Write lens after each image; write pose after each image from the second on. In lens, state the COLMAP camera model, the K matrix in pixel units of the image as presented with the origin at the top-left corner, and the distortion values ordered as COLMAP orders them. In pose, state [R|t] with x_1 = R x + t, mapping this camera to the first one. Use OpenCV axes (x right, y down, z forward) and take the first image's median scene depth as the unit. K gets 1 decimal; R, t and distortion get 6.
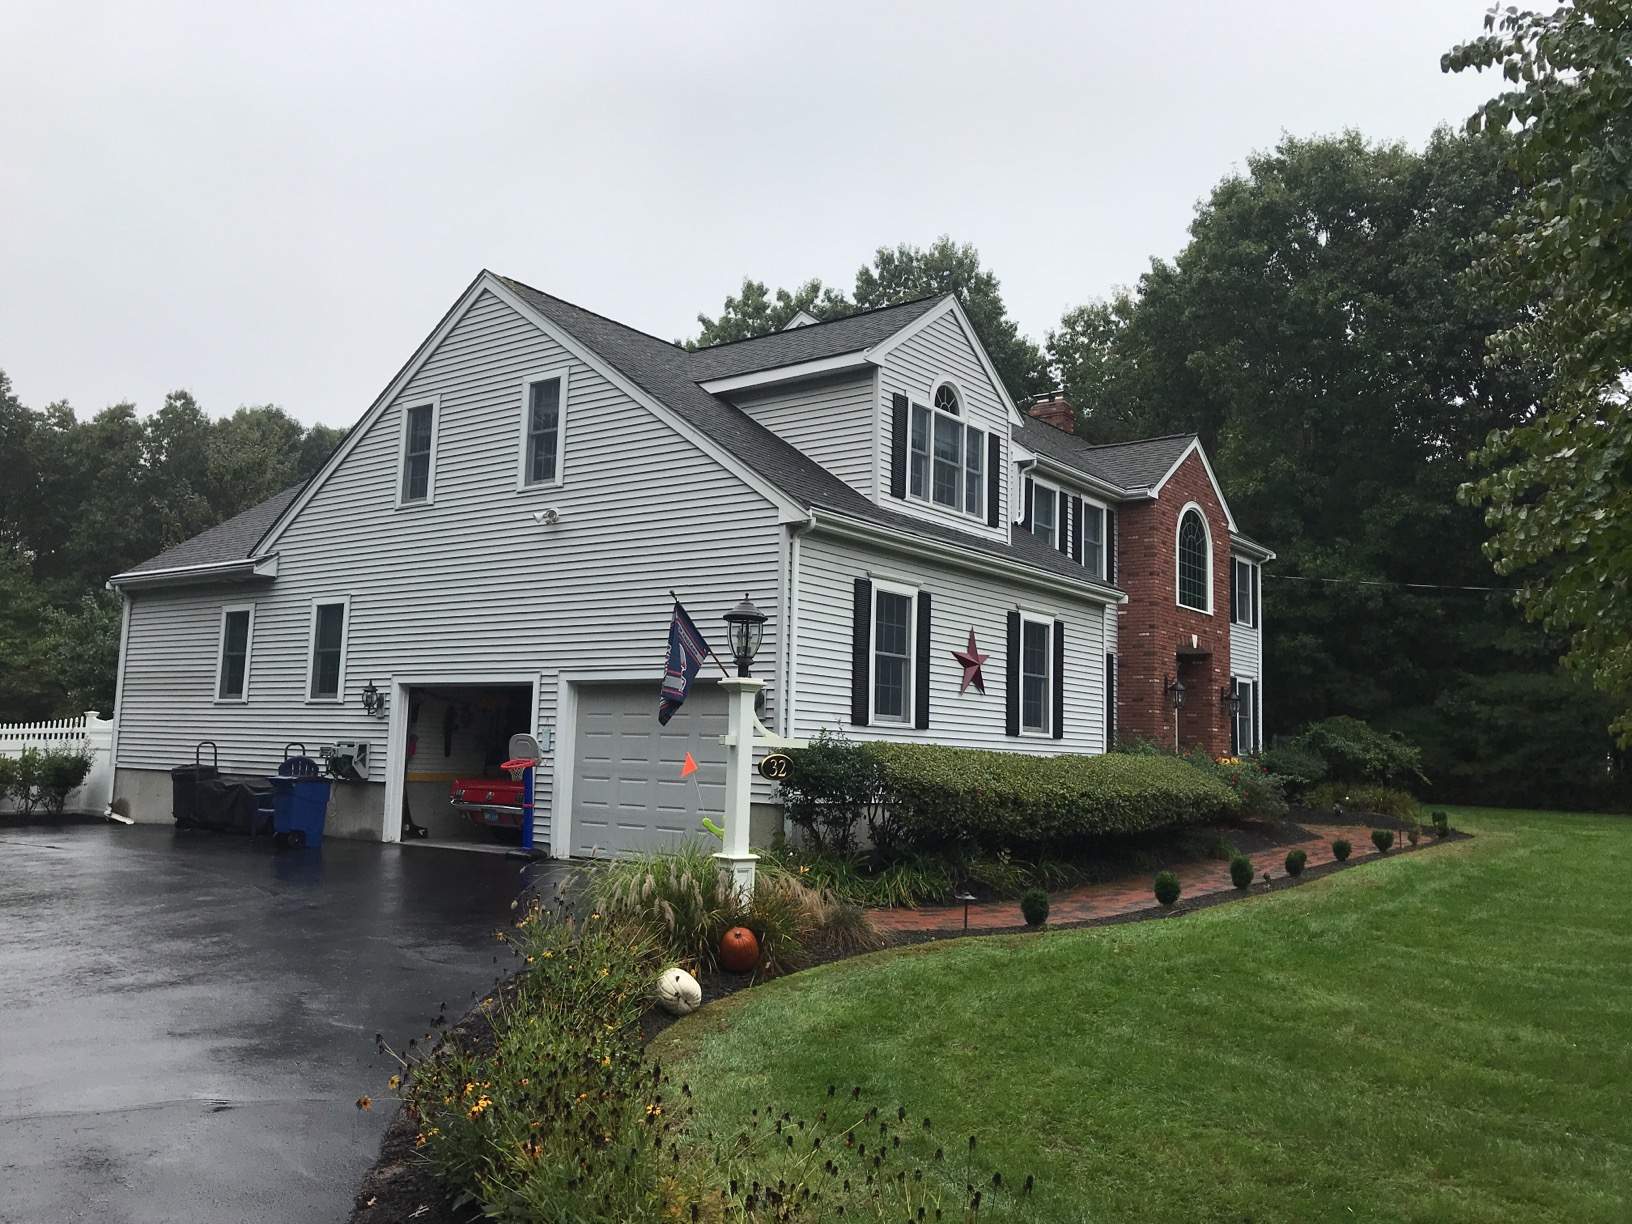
lens RADIAL K [[1337.1, 0, 817.3], [0, 1337.1, 585.4], [0, 0, 1]] dist [0.038176, -0.037650]
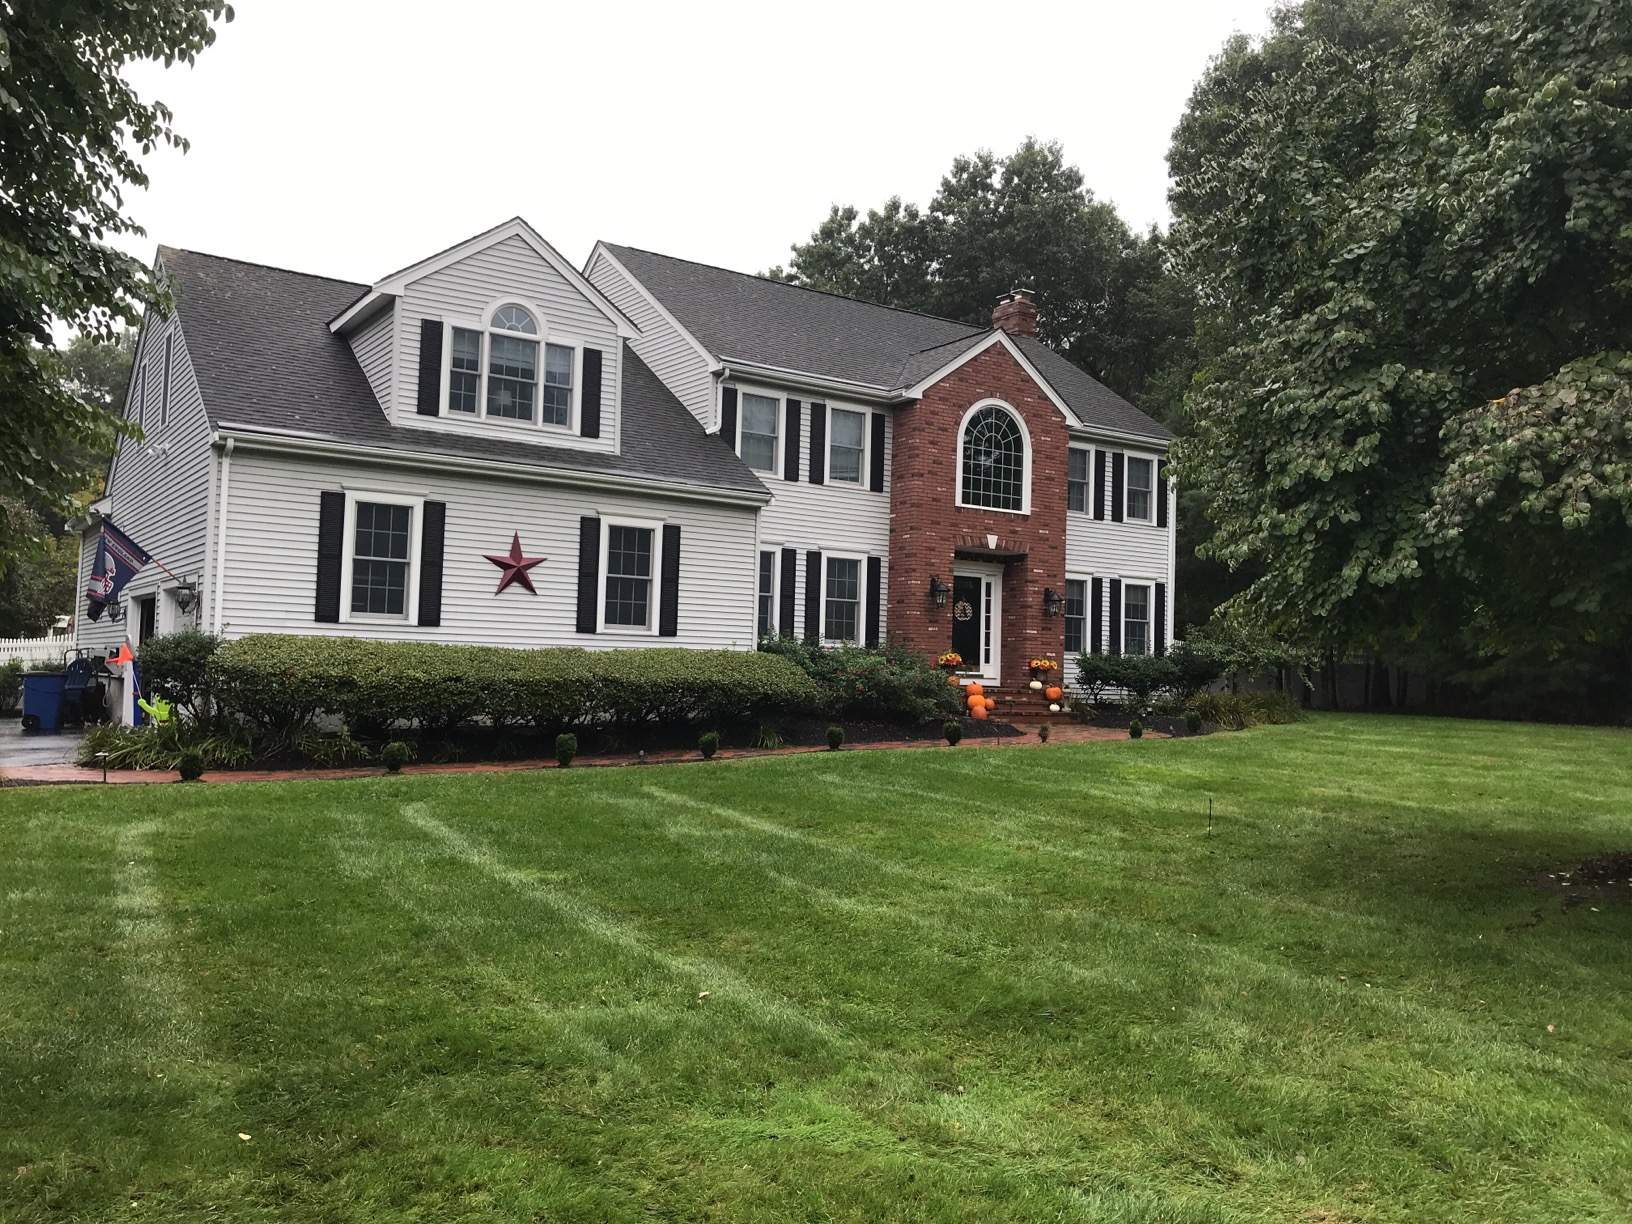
lens RADIAL K [[1337.1, 0, 819.9], [0, 1337.1, 601.8], [0, 0, 1]] dist [0.038176, -0.037650]
pose [[0.948372, -0.020718, -0.316483, 0.616532], [0.040854, 0.997531, 0.057119, 0.031683], [0.314519, -0.067100, 0.946877, 0.045455]]
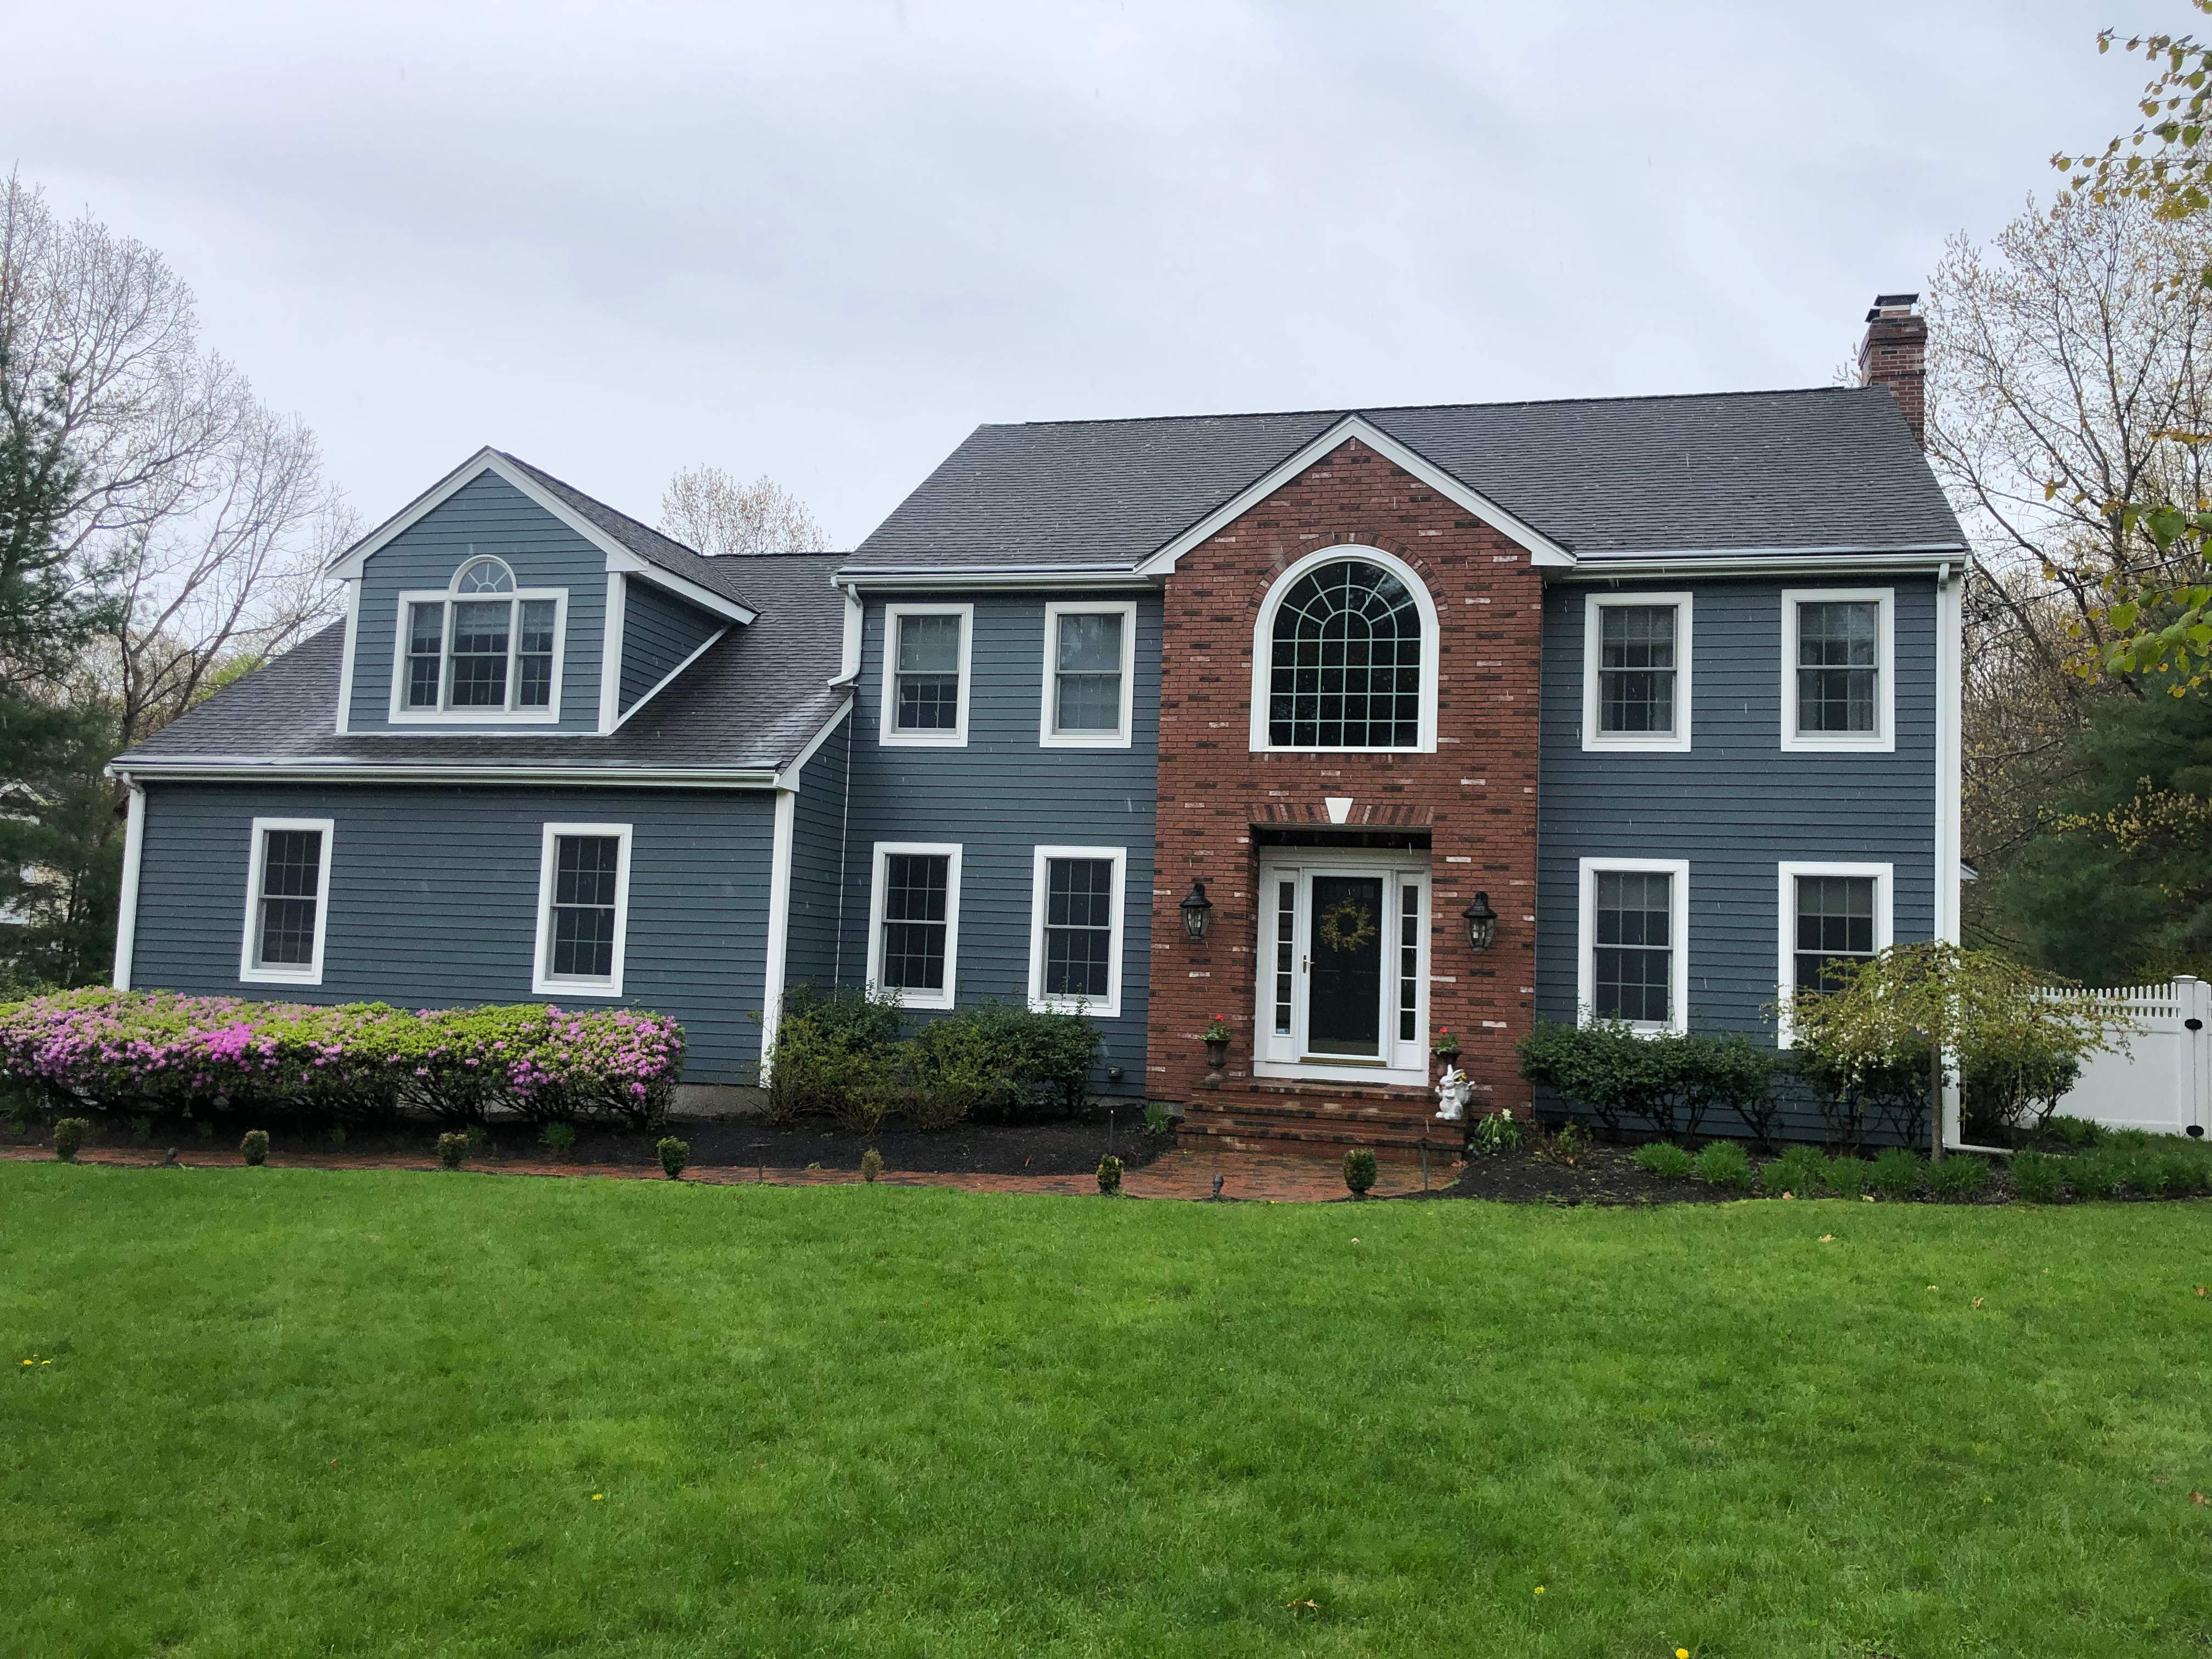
lens RADIAL K [[1810.2, 0, 1110.6], [0, 1810.2, 832.8], [0, 0, 1]] dist [0.060932, -0.072343]
pose [[0.393570, -0.094527, -0.914422, 1.168711], [0.091230, 0.993805, -0.063467, 0.113691], [0.914757, -0.058444, 0.399756, 0.834050]]
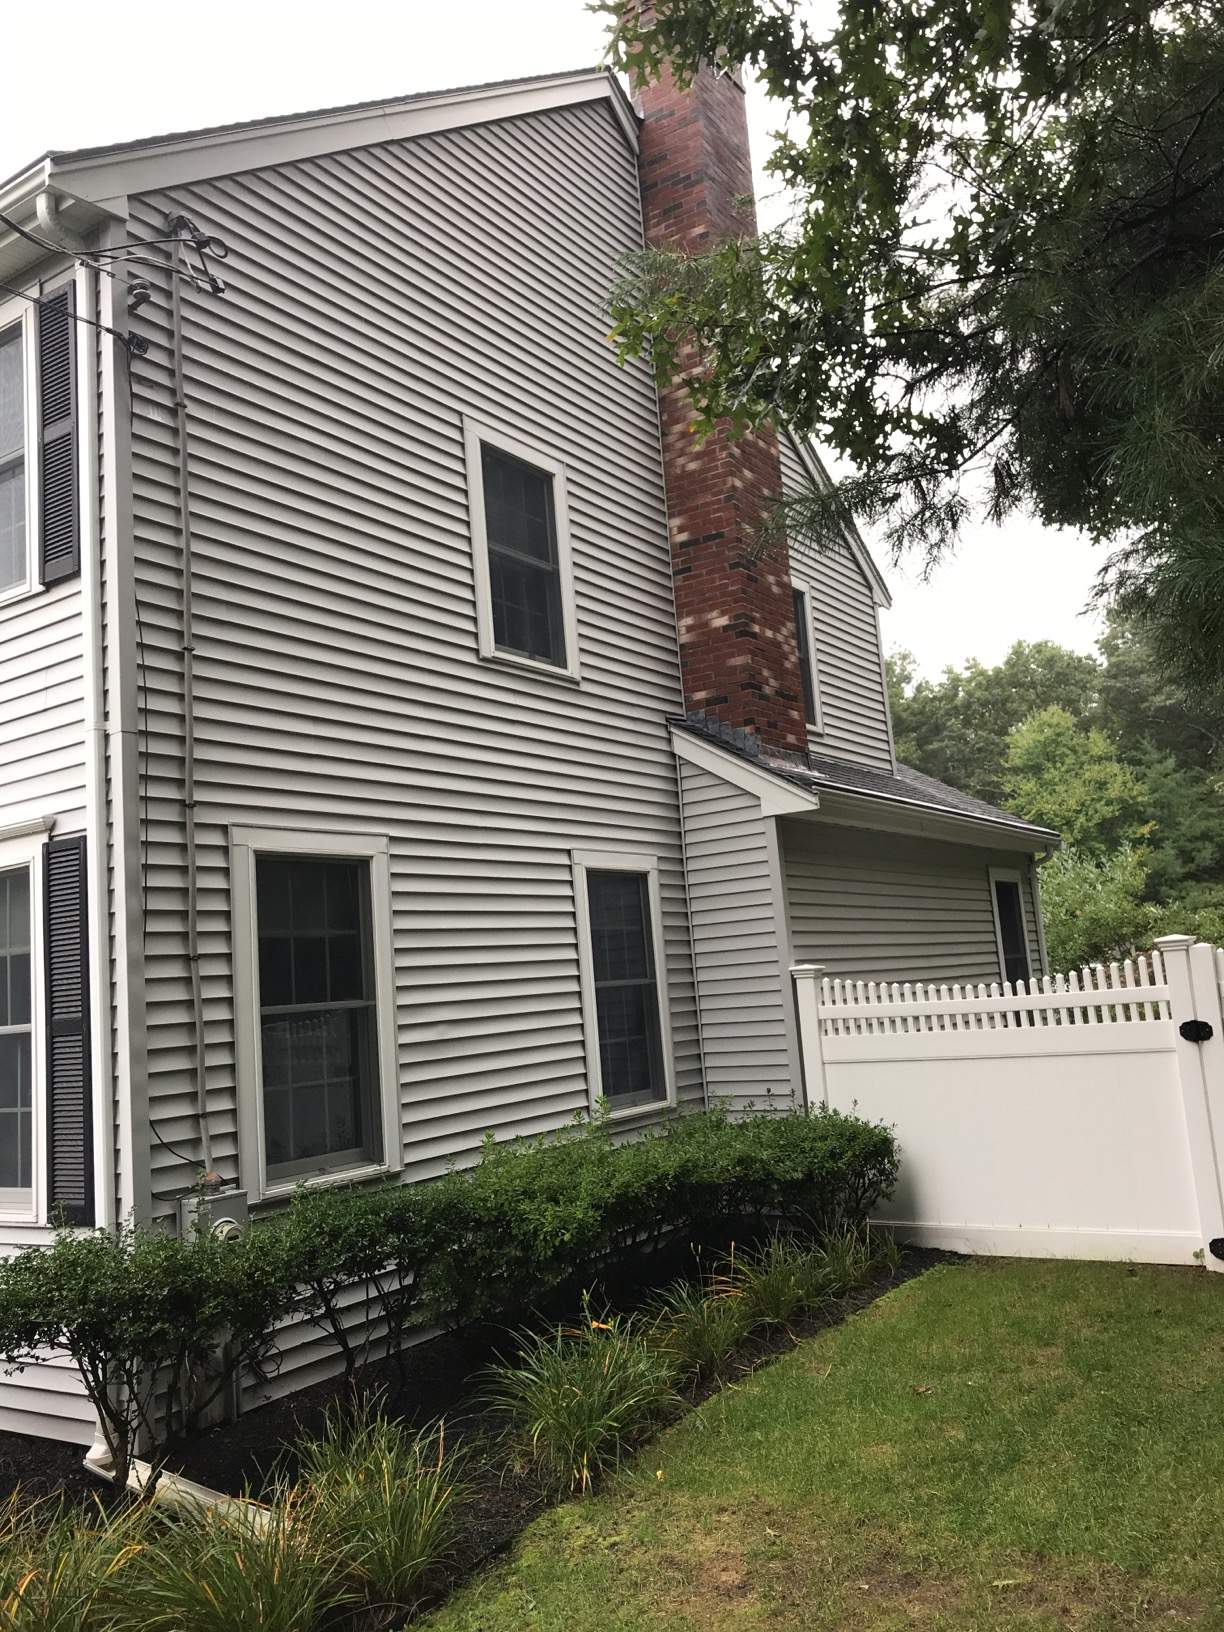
lens RADIAL K [[1337.1, 0, 621.9], [0, 1337.1, 808.3], [0, 0, 1]] dist [0.038176, -0.037650]
pose [[0.057777, -0.170989, -0.983577, 0.821610], [0.206183, 0.966026, -0.155827, 0.178151], [0.976806, -0.193793, 0.091069, 1.643803]]
